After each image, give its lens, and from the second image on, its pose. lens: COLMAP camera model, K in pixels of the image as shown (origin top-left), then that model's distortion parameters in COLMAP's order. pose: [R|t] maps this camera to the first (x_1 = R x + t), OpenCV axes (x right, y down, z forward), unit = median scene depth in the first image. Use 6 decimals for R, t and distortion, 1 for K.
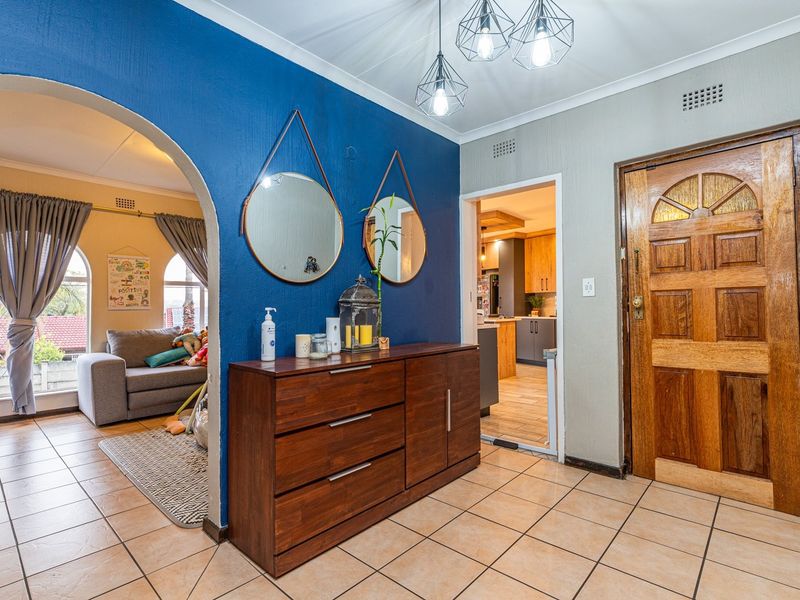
lens RADIAL K [[411.5, 0, 400.0], [0, 411.5, 300.0], [0, 0, 1]] dist [0.001587, 0.000609]
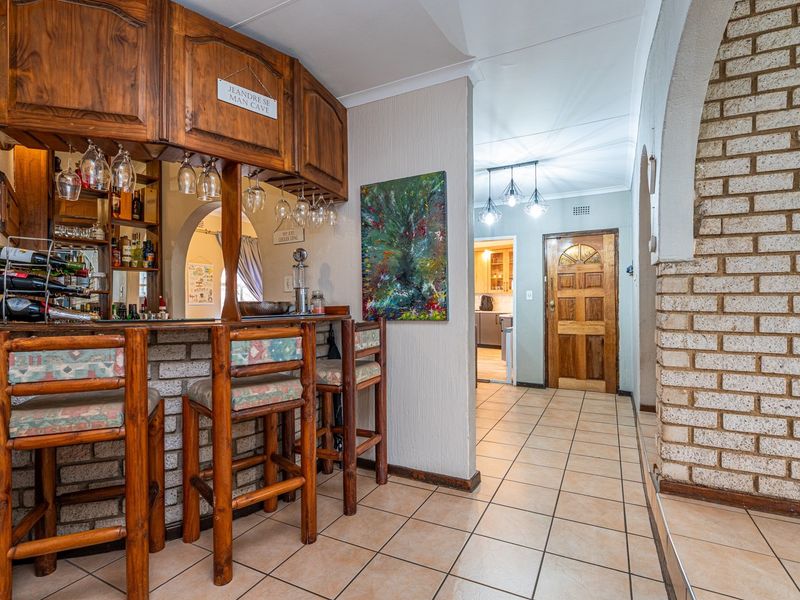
lens RADIAL K [[411.5, 0, 400.0], [0, 411.5, 300.0], [0, 0, 1]] dist [0.001587, 0.000609]
pose [[0.960553, 0.014764, 0.277704, -0.736662], [-0.013920, 0.999891, -0.005010, 0.011066], [-0.277747, 0.000947, 0.960654, -0.778722]]
